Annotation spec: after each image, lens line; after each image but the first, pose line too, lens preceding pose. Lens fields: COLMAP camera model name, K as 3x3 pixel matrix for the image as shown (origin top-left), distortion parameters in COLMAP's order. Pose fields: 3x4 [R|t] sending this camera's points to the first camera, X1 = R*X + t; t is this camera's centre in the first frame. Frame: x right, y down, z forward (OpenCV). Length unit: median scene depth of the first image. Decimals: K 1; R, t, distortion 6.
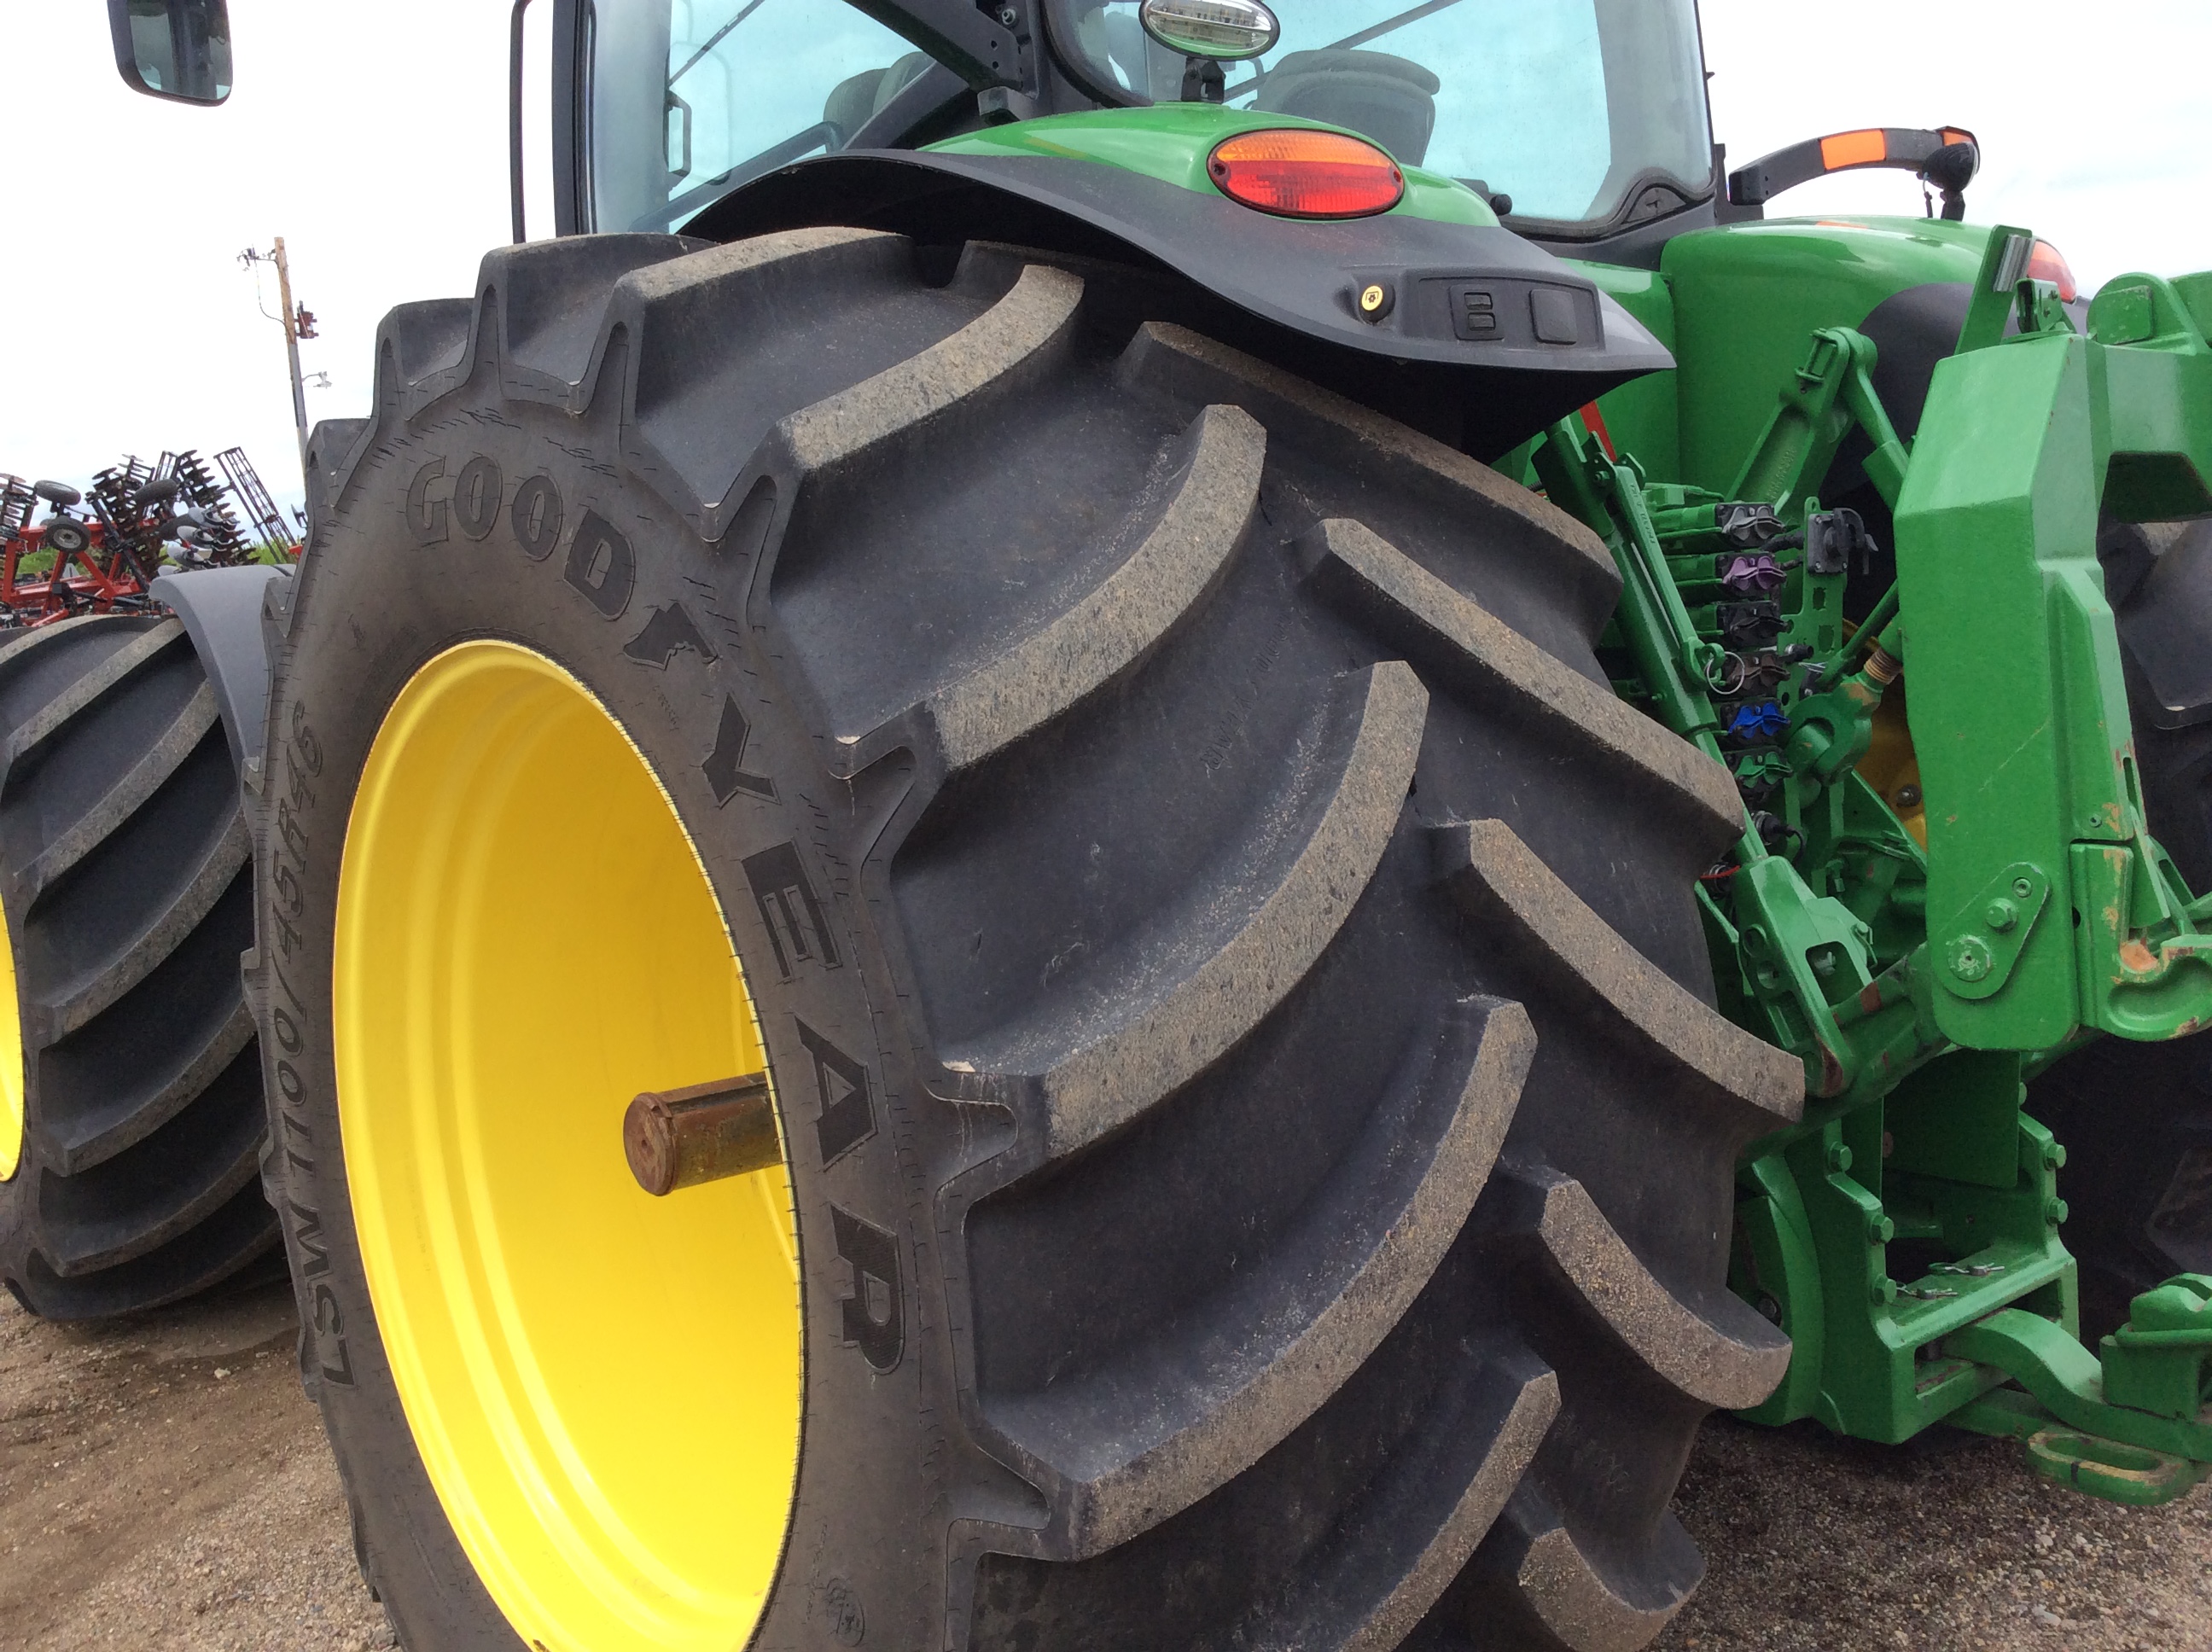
lens RADIAL K [[2012.9, 0, 1098.8], [0, 2012.9, 864.9], [0, 0, 1]] dist [0.149282, -0.247921]
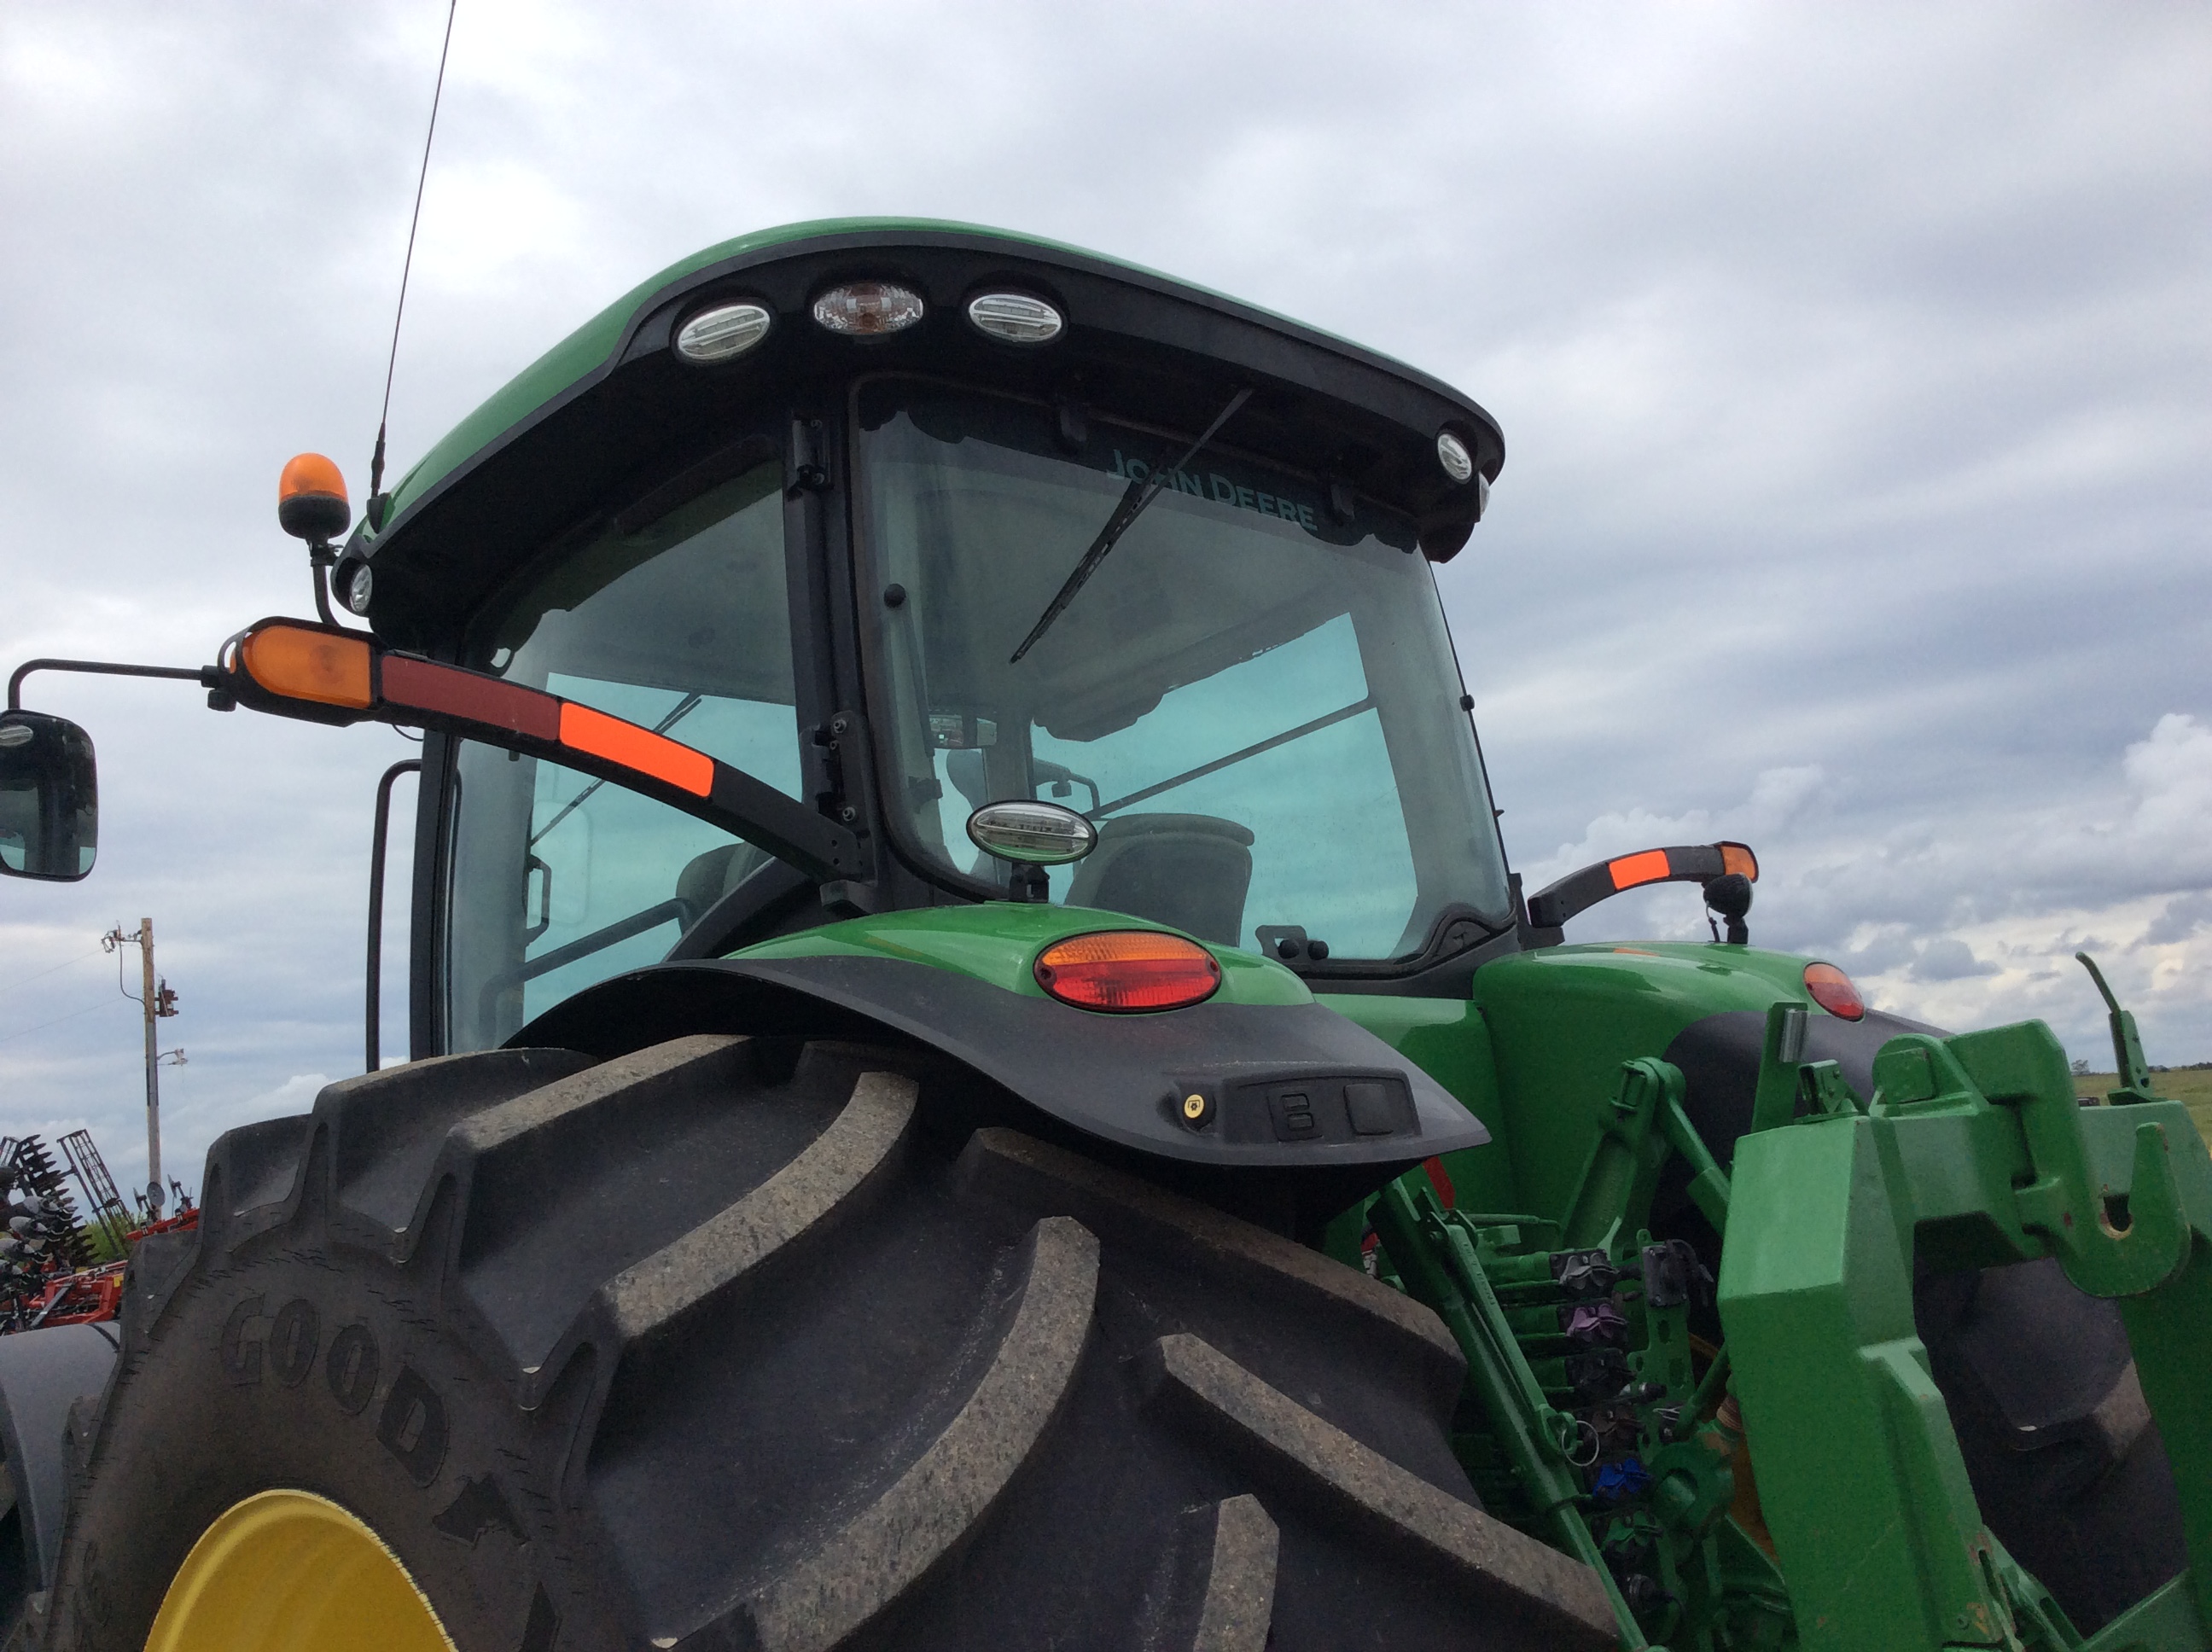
lens RADIAL K [[2012.9, 0, 1098.8], [0, 2012.9, 864.9], [0, 0, 1]] dist [0.149282, -0.247921]
pose [[0.997222, -0.035275, 0.065599, 0.022003], [0.052674, 0.956697, -0.286279, -0.101642], [-0.052660, 0.288939, 0.955898, -0.017882]]
